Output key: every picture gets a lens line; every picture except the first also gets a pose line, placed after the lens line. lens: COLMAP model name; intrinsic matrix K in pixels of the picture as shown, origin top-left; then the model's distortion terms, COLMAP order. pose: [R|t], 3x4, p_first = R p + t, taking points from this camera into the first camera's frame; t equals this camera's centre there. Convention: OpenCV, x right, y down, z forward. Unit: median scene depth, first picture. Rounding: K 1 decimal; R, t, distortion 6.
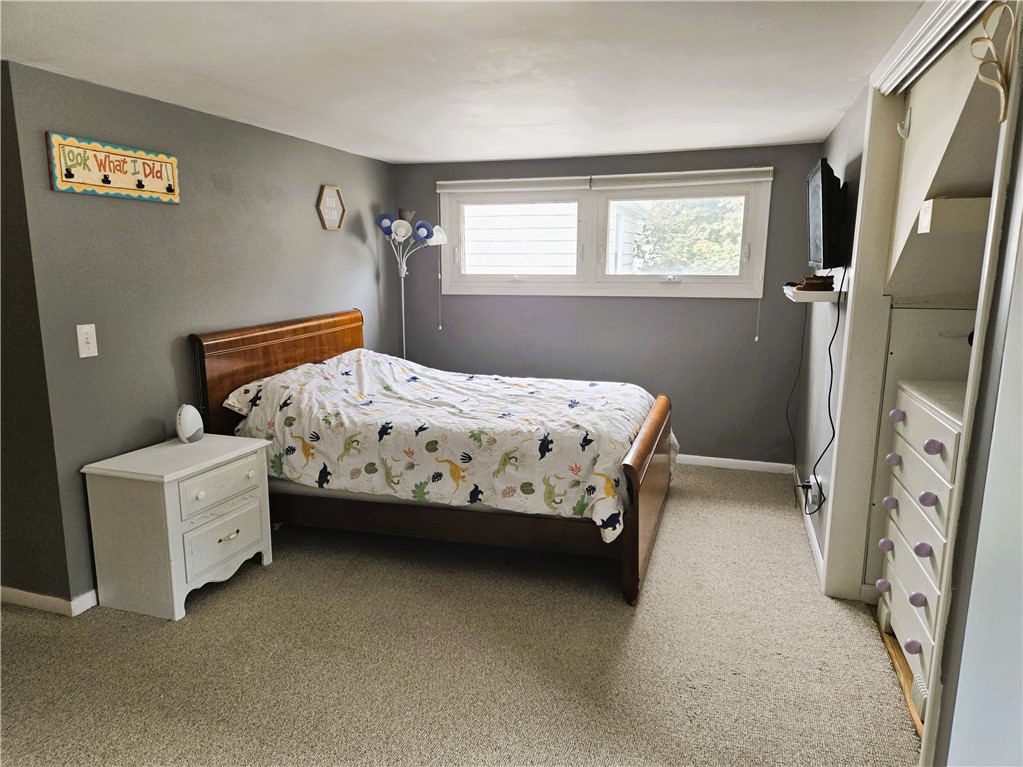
lens RADIAL K [[691.0, 0, 506.1], [0, 691.0, 393.9], [0, 0, 1]] dist [0.090218, -0.079661]
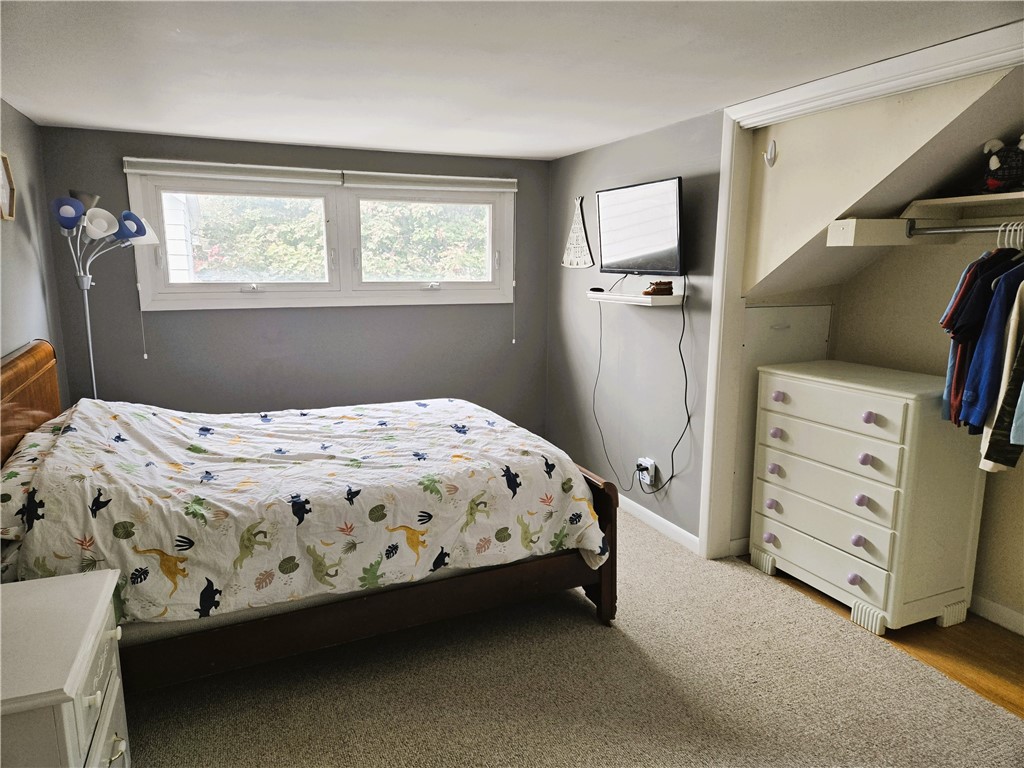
lens RADIAL K [[683.5, 0, 511.1], [0, 683.5, 386.8], [0, 0, 1]] dist [0.047219, -0.003778]
pose [[0.757564, -0.118190, 0.641972, -0.441870], [0.123963, 0.991623, 0.036279, -0.067909], [-0.640882, 0.052097, 0.765869, 0.306367]]
